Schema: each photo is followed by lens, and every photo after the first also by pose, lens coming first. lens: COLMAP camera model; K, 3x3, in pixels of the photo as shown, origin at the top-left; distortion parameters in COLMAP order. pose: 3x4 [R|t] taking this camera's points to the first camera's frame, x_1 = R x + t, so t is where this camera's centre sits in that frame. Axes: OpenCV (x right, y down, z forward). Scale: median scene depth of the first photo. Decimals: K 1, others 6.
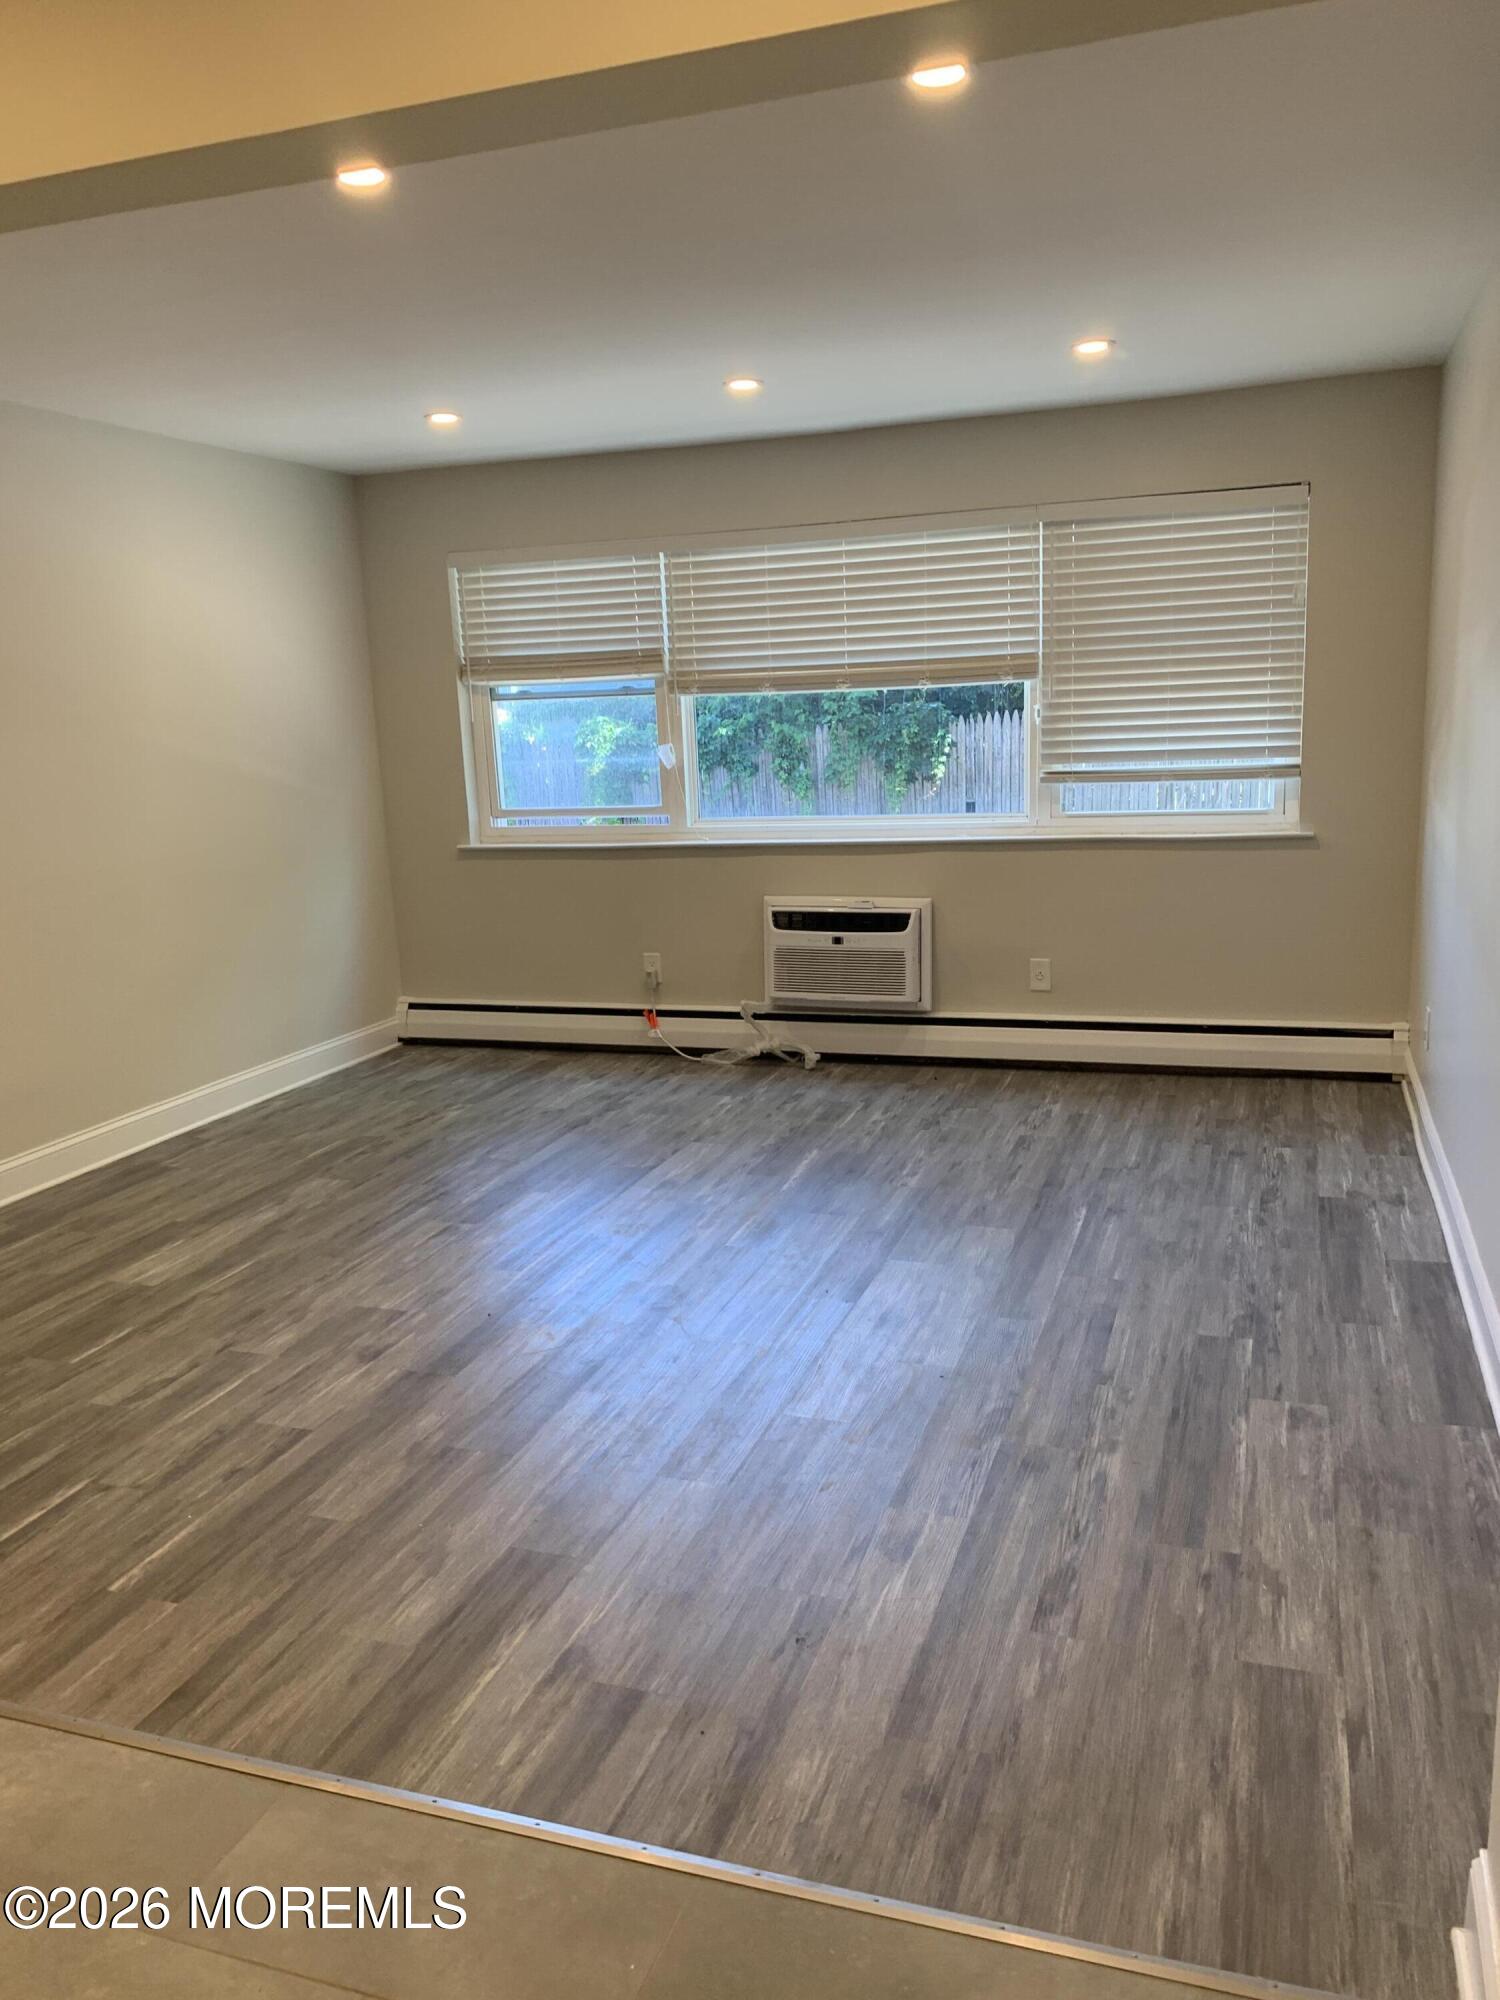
lens RADIAL K [[1537.3, 0, 758.4], [0, 1537.3, 1005.6], [0, 0, 1]] dist [-0.007632, 0.006230]
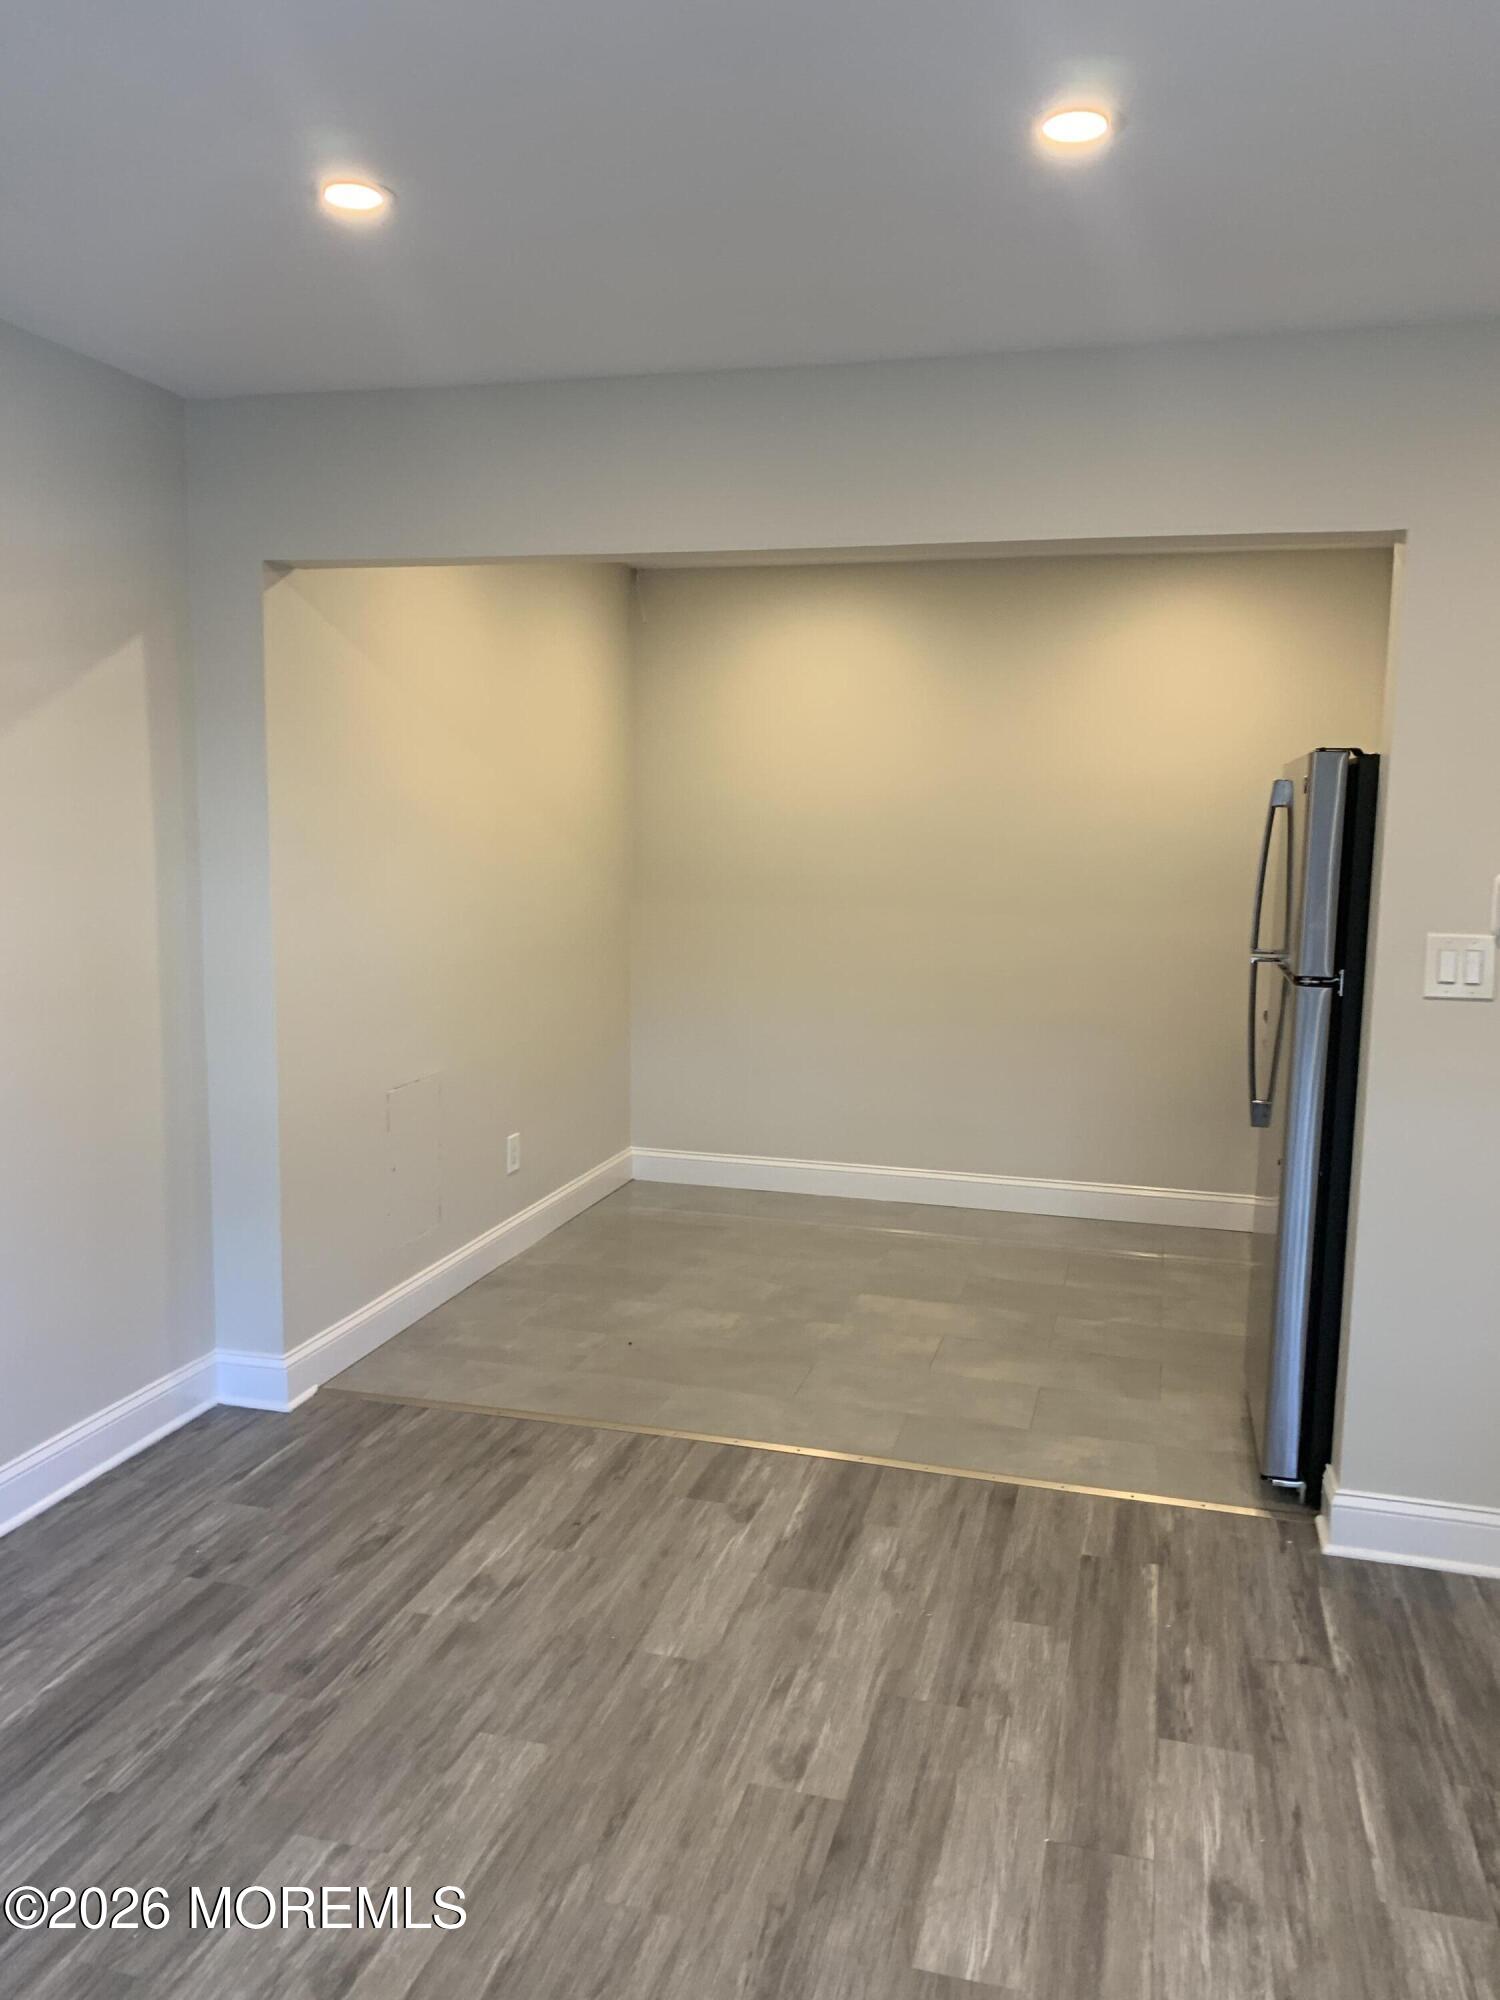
lens RADIAL K [[1529.4, 0, 728.4], [0, 1529.4, 1001.8], [0, 0, 1]] dist [-0.001471, -0.002055]
pose [[-0.998581, 0.027926, -0.045337, -0.053702], [0.012411, 0.950055, 0.311836, -0.415239], [0.051781, 0.310831, -0.949054, 2.016568]]
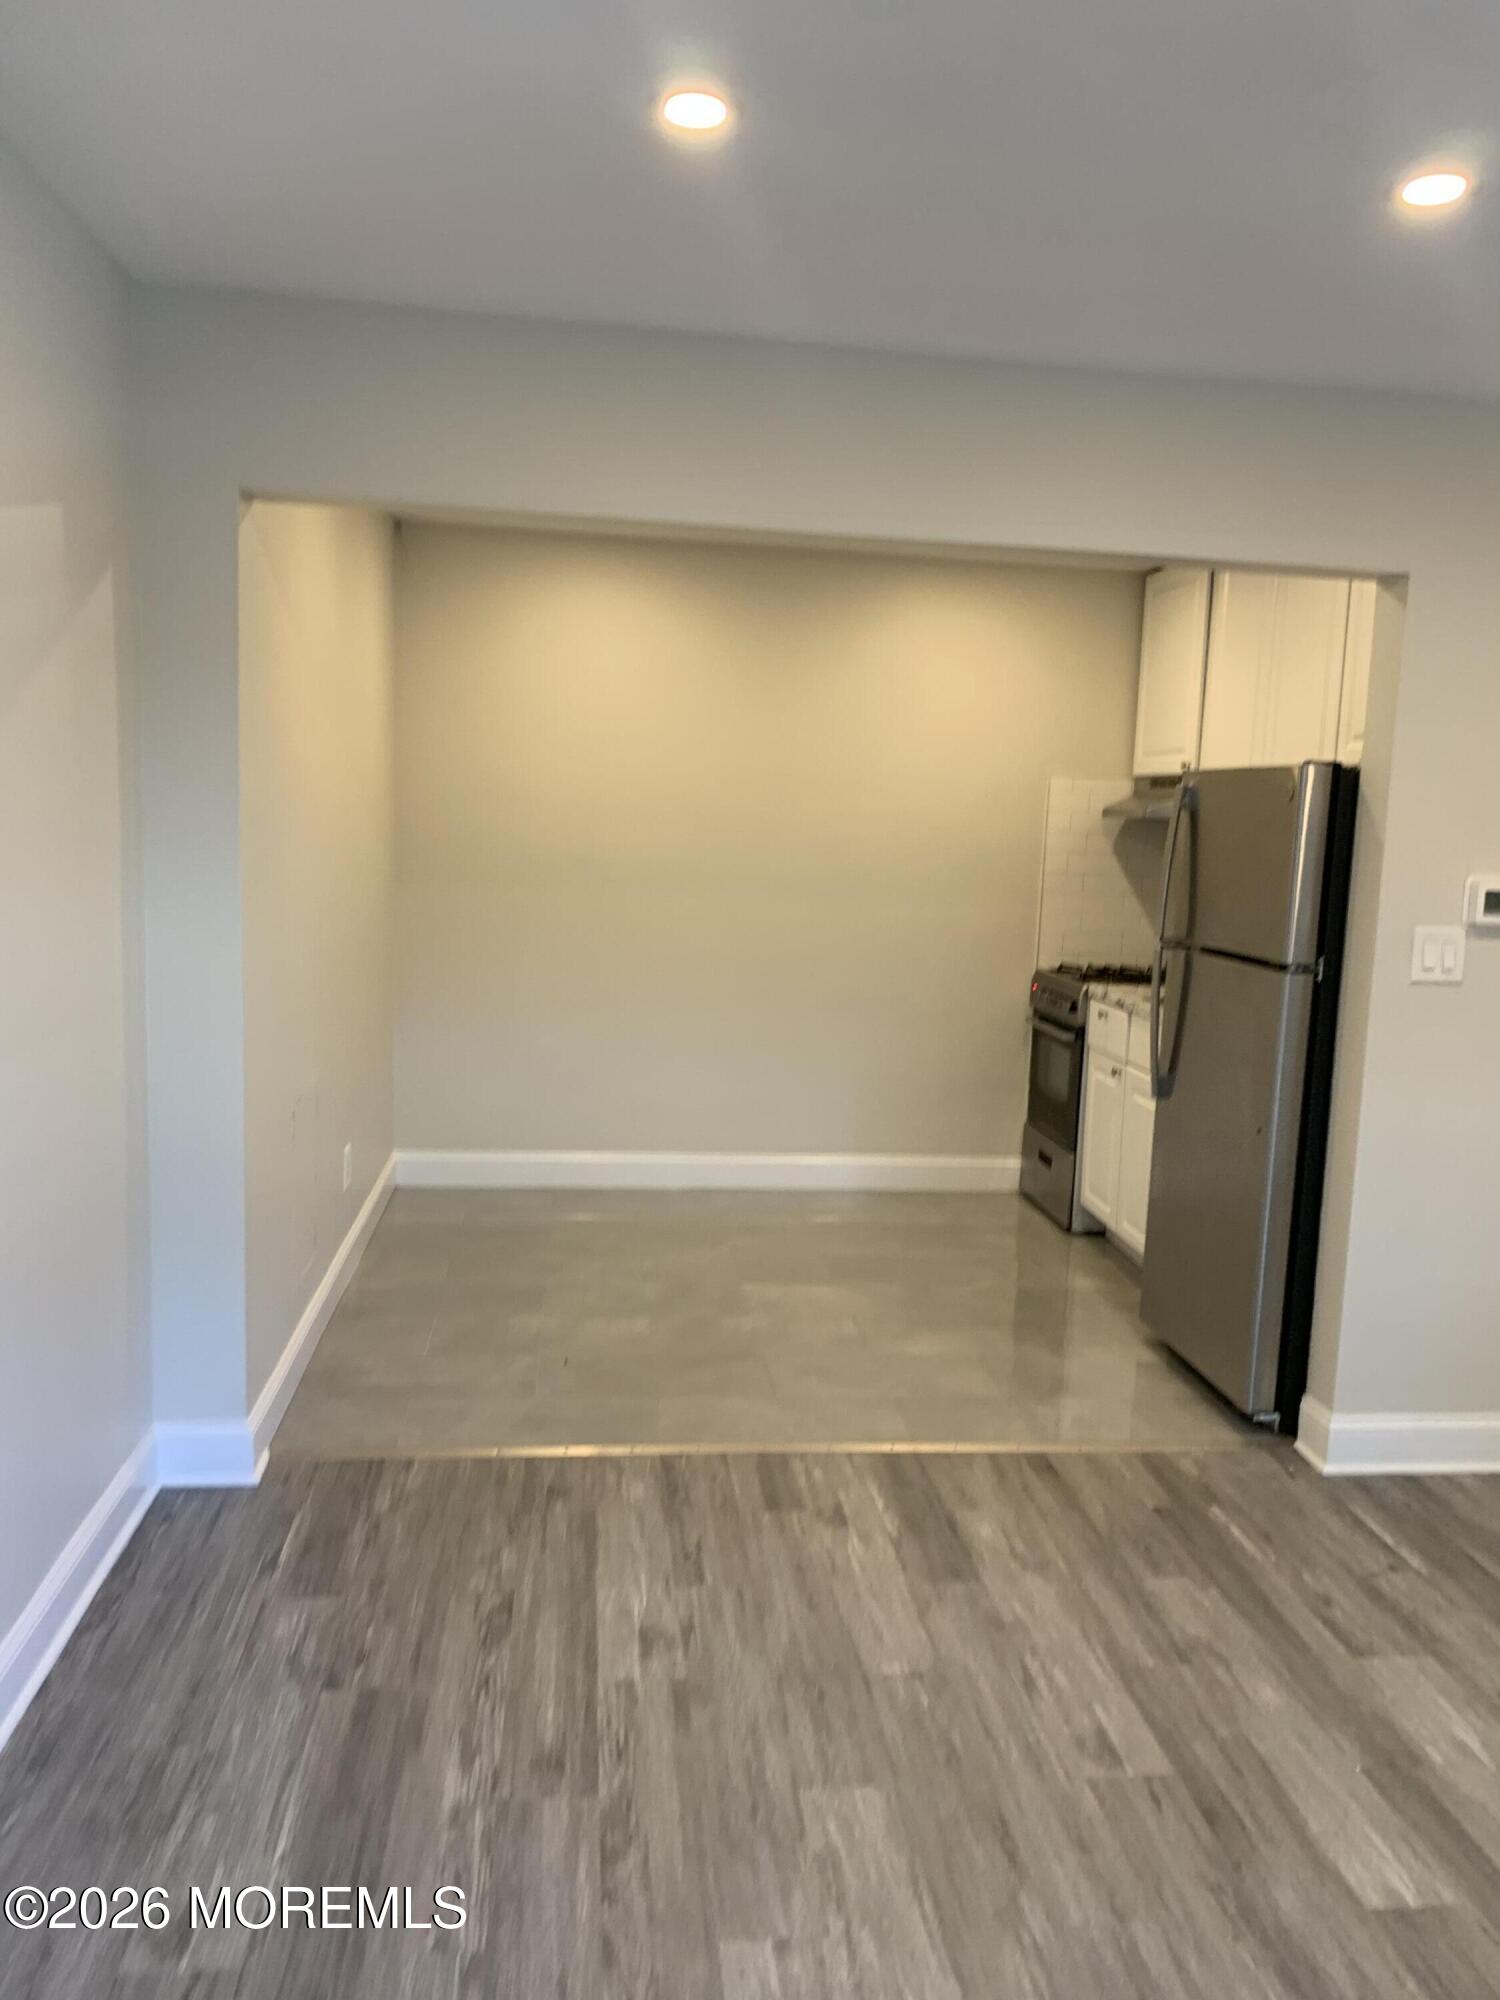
lens RADIAL K [[1537.3, 0, 758.4], [0, 1537.3, 1005.6], [0, 0, 1]] dist [-0.007632, 0.006230]
pose [[-0.904730, 0.056498, -0.422223, 0.460023], [-0.089158, 0.944100, 0.317375, -0.404960], [0.416552, 0.324783, -0.849118, 1.846688]]
